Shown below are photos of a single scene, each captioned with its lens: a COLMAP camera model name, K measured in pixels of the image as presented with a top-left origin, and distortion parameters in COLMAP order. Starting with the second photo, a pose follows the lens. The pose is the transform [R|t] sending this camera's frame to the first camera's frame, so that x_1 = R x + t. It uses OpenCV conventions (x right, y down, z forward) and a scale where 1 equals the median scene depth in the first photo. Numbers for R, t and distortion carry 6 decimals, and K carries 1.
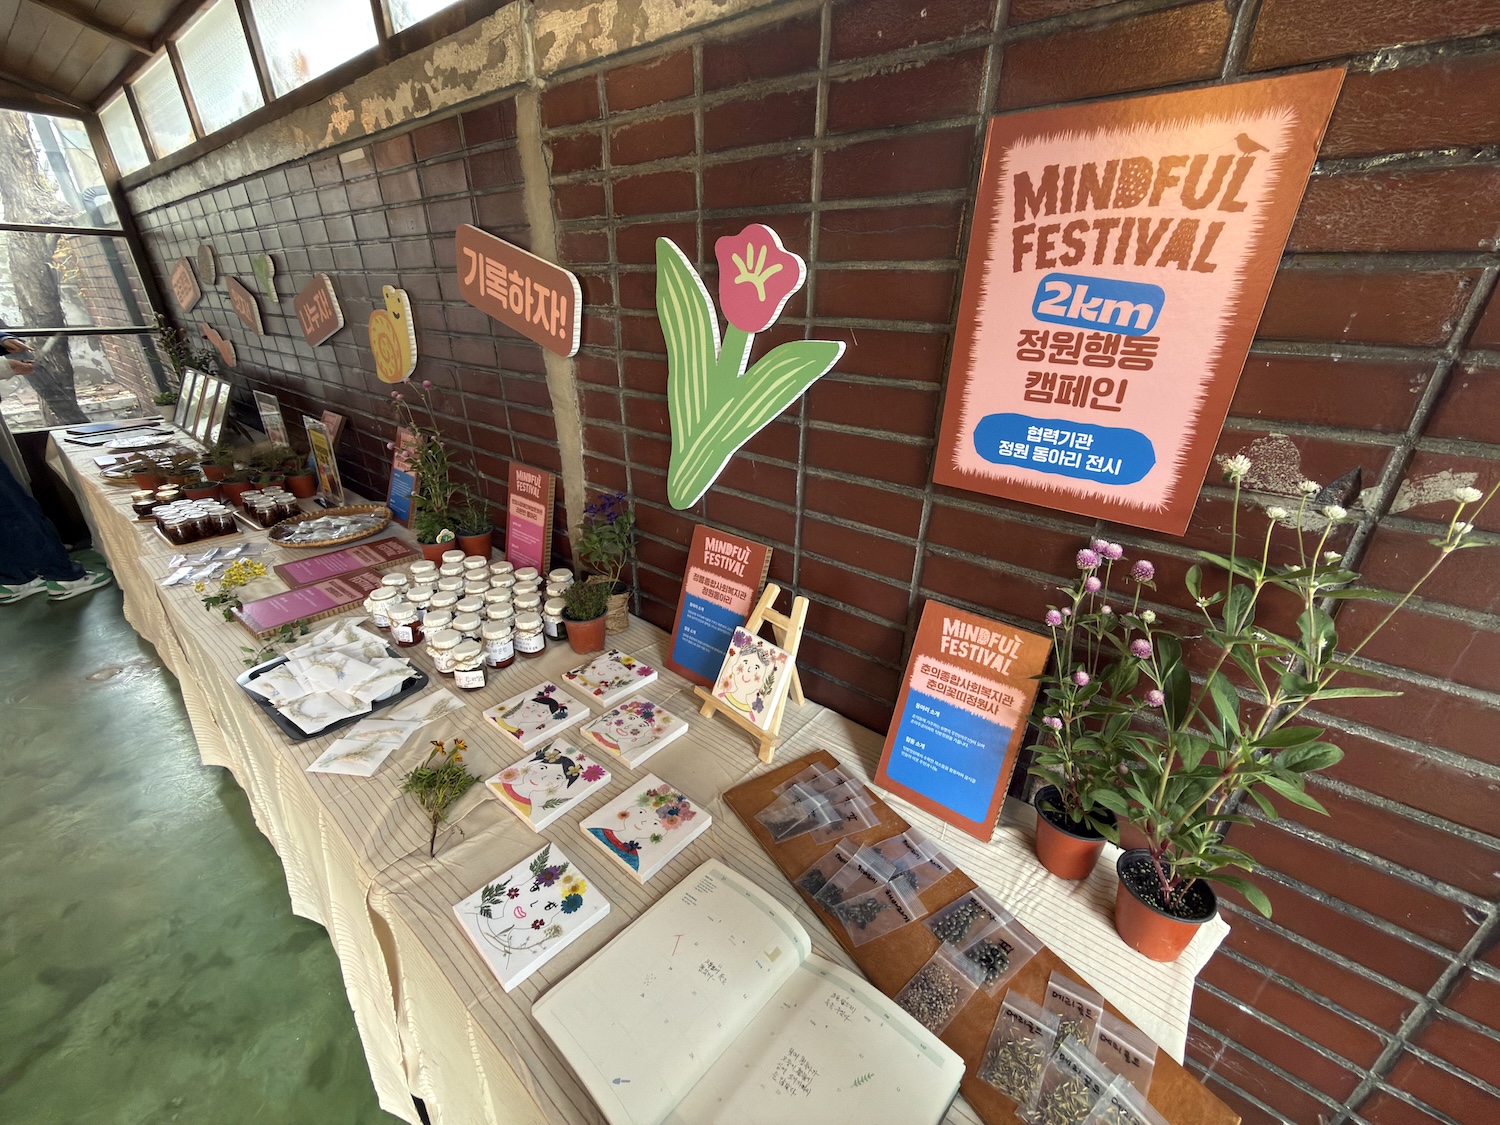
lens RADIAL K [[593.0, 0, 754.3], [0, 593.0, 559.4], [0, 0, 1]] dist [-0.000867, -0.000485]
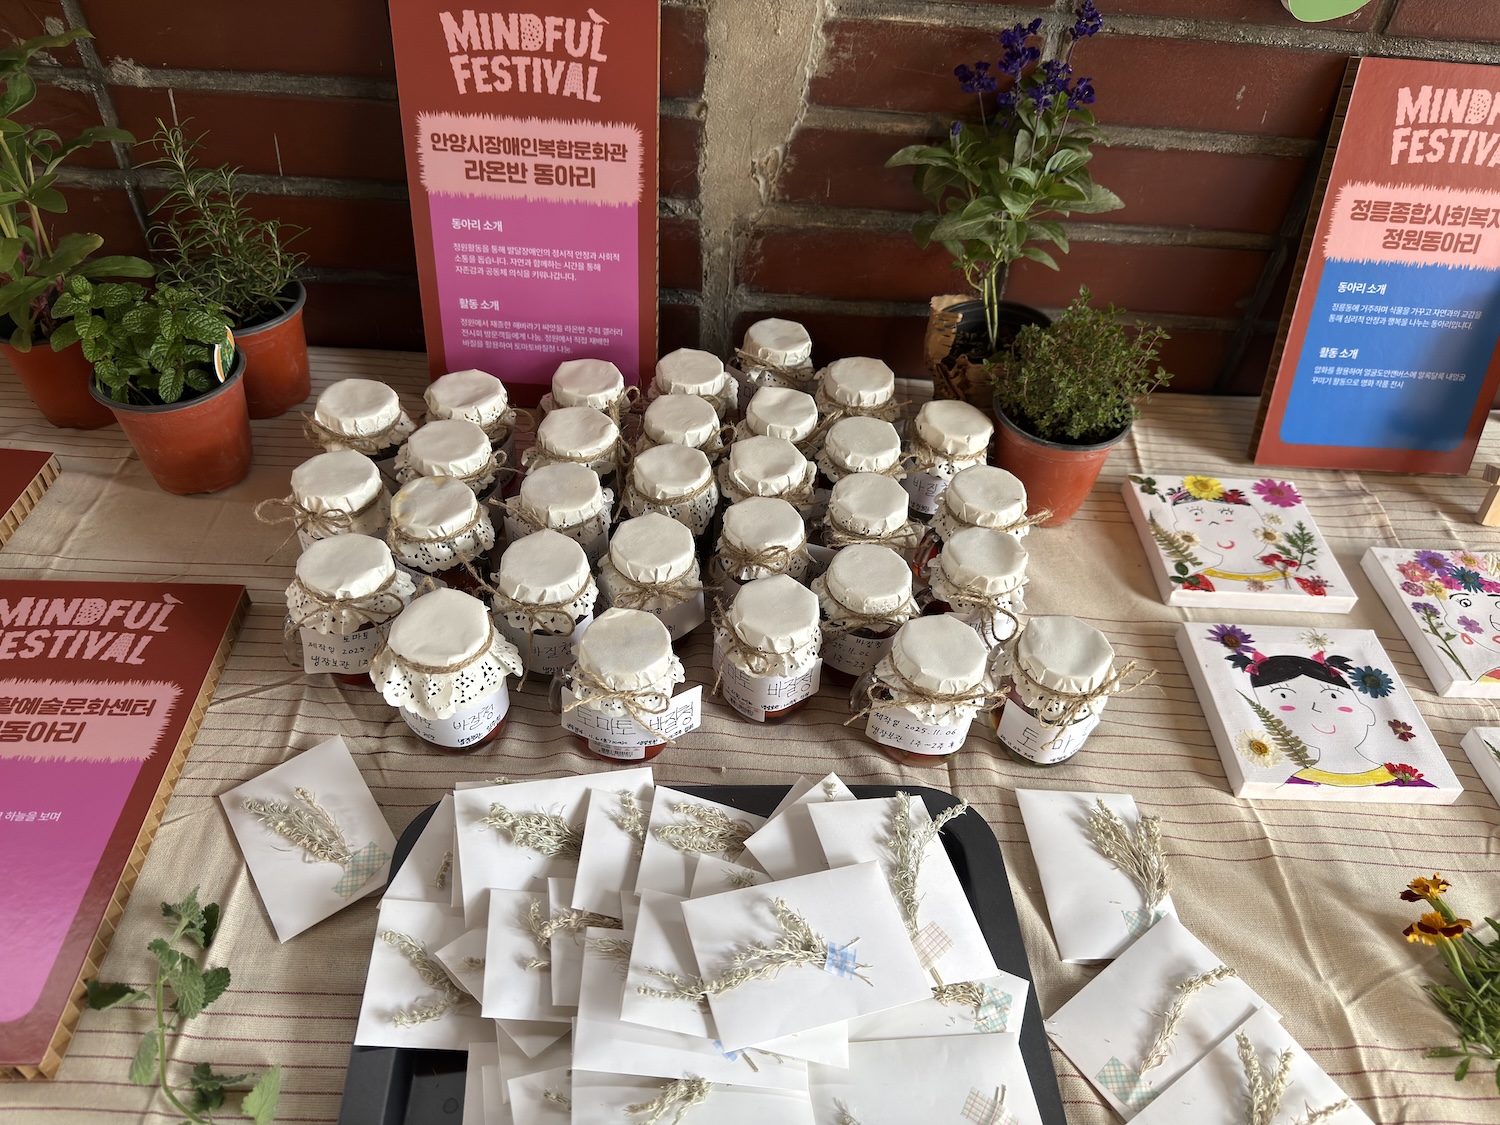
lens RADIAL K [[1064.4, 0, 765.8], [0, 1064.4, 558.0], [0, 0, 1]] dist [-0.003474, 0.000719]
pose [[0.778250, -0.418169, 0.468467, -0.921916], [0.211766, 0.877092, 0.431120, -0.169107], [-0.591170, -0.236314, 0.771151, 0.760403]]
